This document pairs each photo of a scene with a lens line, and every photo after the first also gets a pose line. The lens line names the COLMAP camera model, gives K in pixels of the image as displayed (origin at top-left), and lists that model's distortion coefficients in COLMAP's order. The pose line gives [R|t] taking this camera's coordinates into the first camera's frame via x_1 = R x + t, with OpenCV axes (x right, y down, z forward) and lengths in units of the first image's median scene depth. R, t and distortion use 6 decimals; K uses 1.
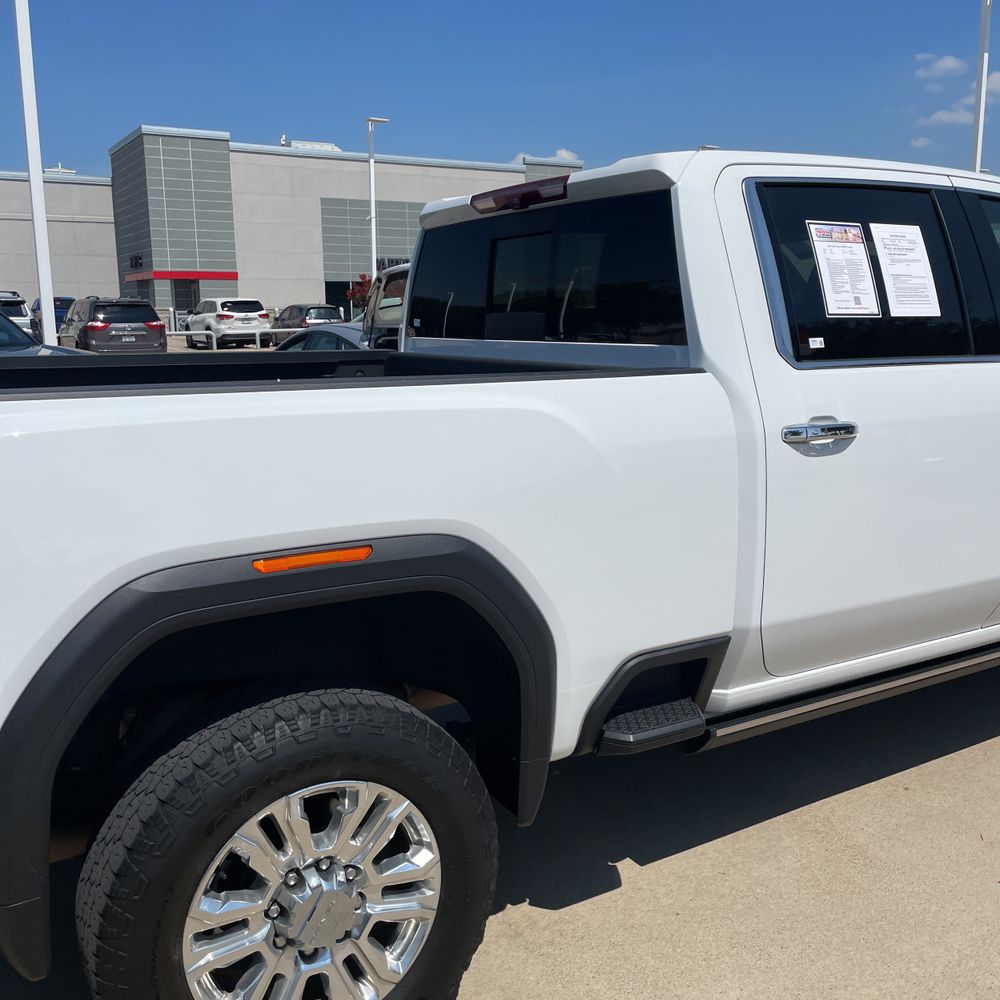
lens RADIAL K [[1014.9, 0, 502.1], [0, 1014.9, 494.6], [0, 0, 1]] dist [0.048535, 0.000000]
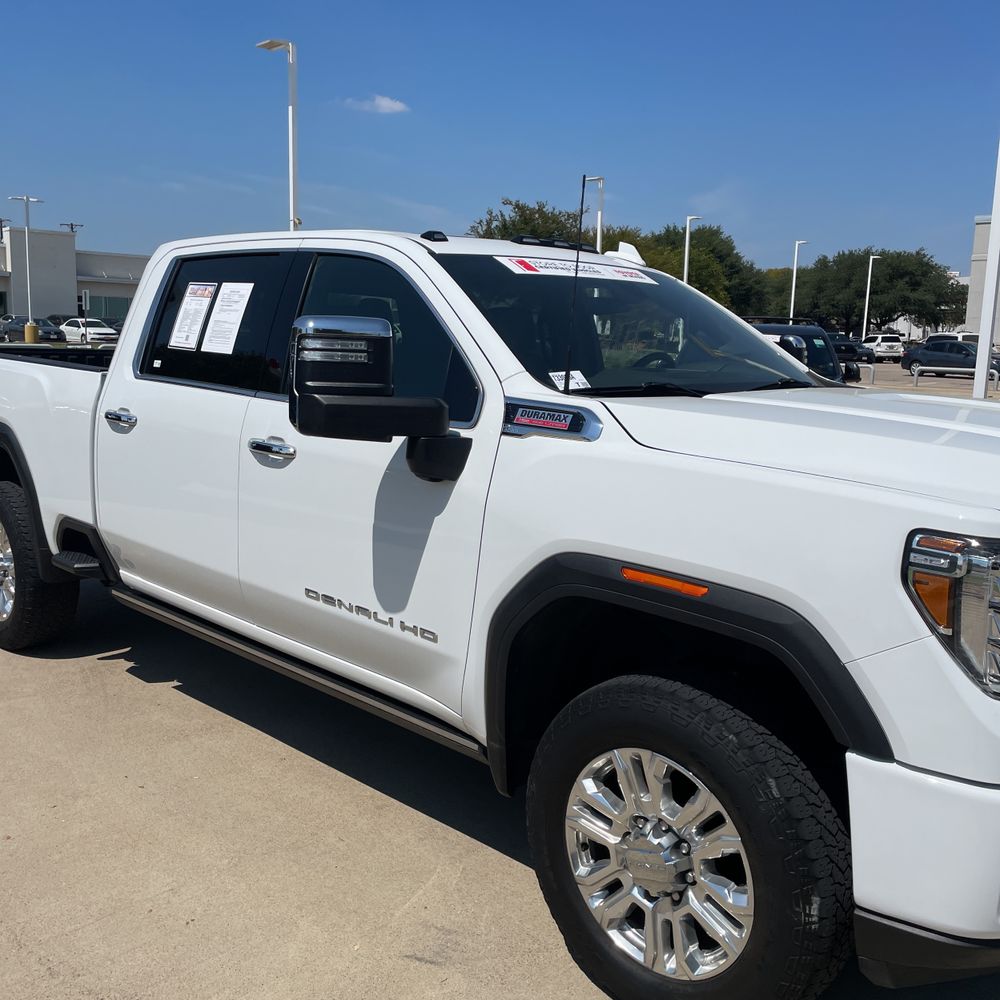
lens RADIAL K [[1014.9, 0, 512.5], [0, 1014.9, 492.3], [0, 0, 1]] dist [0.048535, 0.000000]
pose [[0.271946, 0.170904, -0.947015, 1.889278], [-0.209414, 0.971029, 0.115102, -0.244727], [0.939250, 0.167017, 0.299857, 1.059071]]
